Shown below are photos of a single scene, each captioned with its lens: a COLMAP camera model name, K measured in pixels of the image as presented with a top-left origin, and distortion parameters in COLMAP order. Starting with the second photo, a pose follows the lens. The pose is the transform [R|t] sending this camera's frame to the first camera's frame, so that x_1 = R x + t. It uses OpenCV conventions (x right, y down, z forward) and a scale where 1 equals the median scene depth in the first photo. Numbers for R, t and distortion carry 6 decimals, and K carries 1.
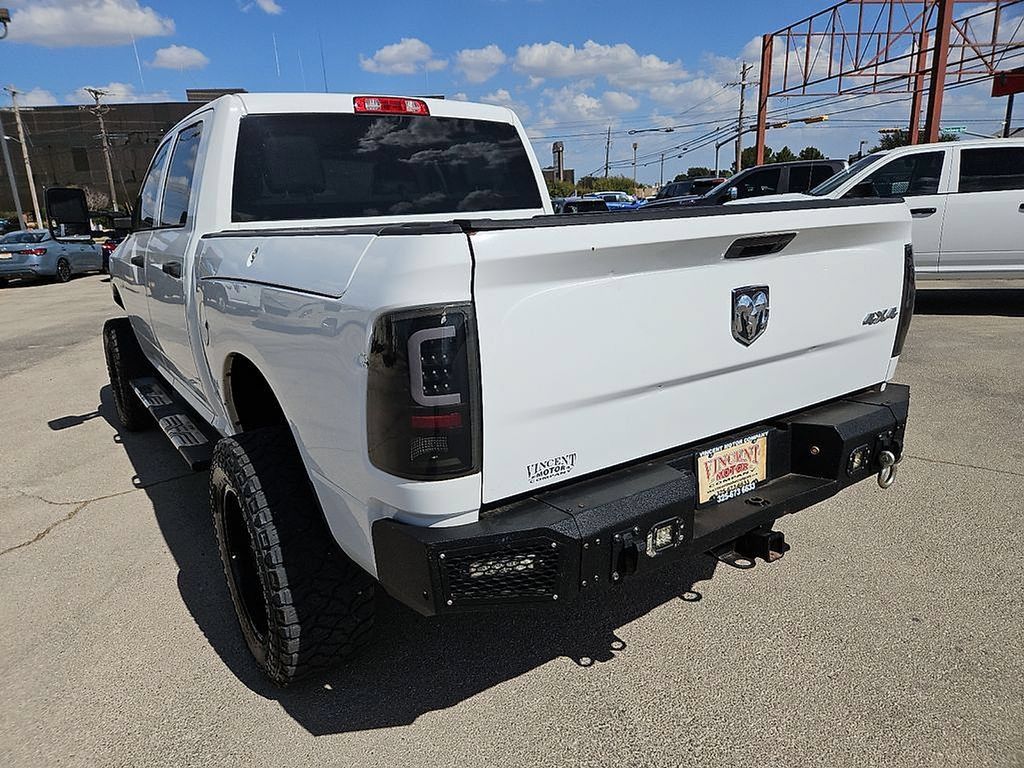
lens RADIAL K [[697.0, 0, 498.2], [0, 697.0, 391.6], [0, 0, 1]] dist [0.071464, -0.060486]
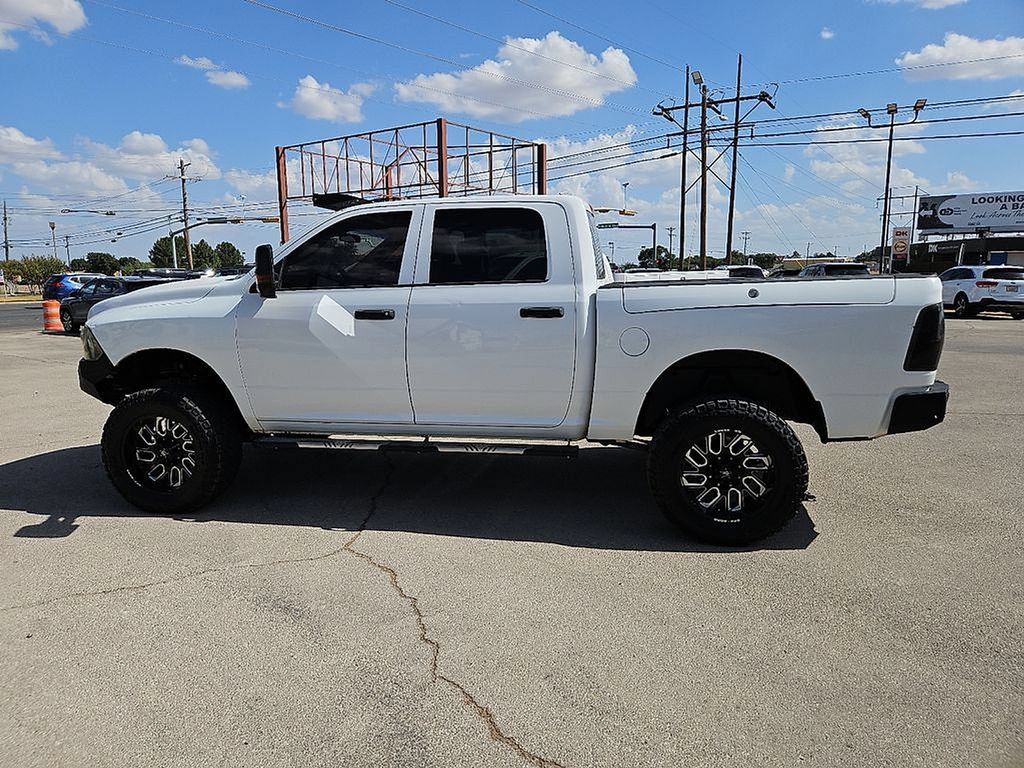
lens RADIAL K [[698.1, 0, 497.8], [0, 698.1, 374.2], [0, 0, 1]] dist [0.073806, -0.062964]
pose [[0.695655, -0.066049, 0.715333, -0.592737], [0.169931, 0.982634, -0.074526, 0.012189], [-0.697988, 0.173401, 0.694798, 0.056668]]
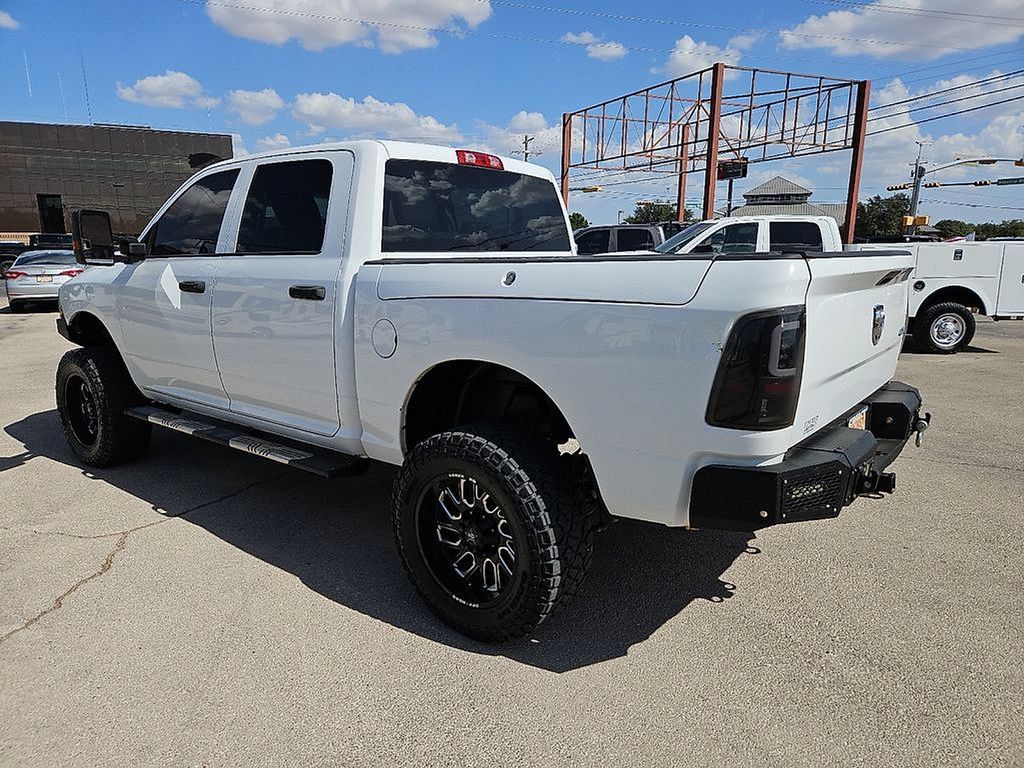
lens RADIAL K [[697.0, 0, 498.2], [0, 697.0, 391.6], [0, 0, 1]] dist [0.071464, -0.060486]
pose [[0.953810, -0.017884, 0.299878, -0.200918], [0.037883, 0.997418, -0.061010, 0.022127], [-0.298012, 0.069553, 0.952025, -0.040730]]
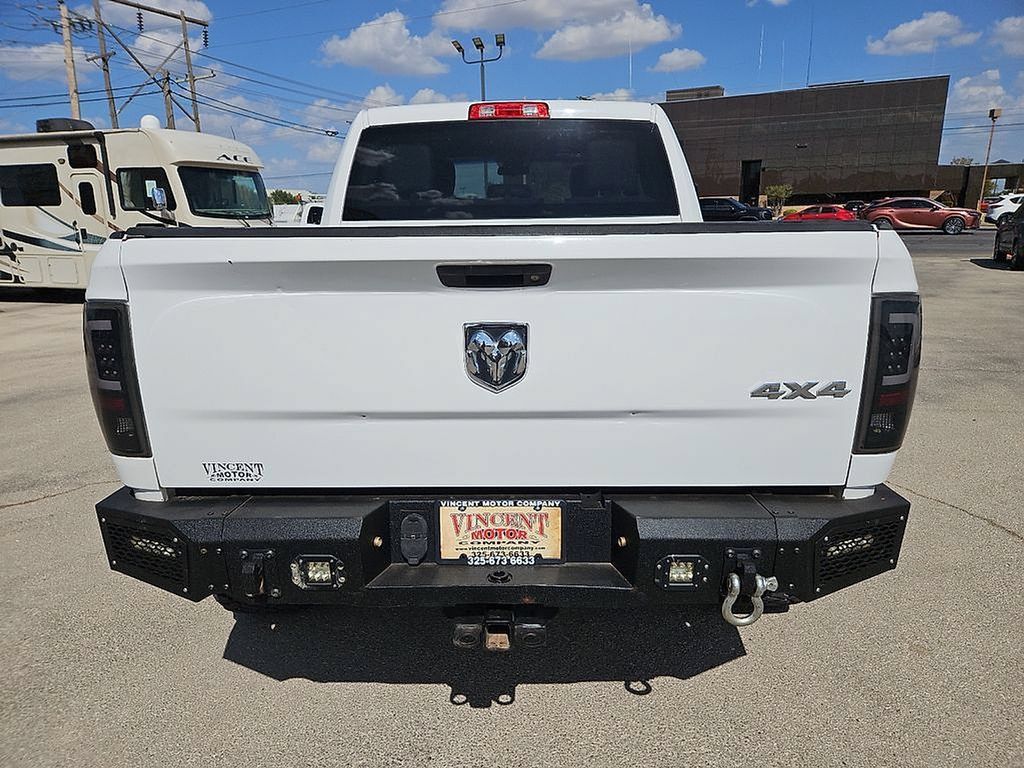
lens RADIAL K [[697.1, 0, 509.4], [0, 697.1, 393.8], [0, 0, 1]] dist [0.061539, -0.056029]
pose [[0.818055, 0.173035, -0.548494, 0.198134], [-0.167603, 0.983999, 0.060453, -0.027808], [0.550178, 0.042475, 0.833966, 0.073346]]
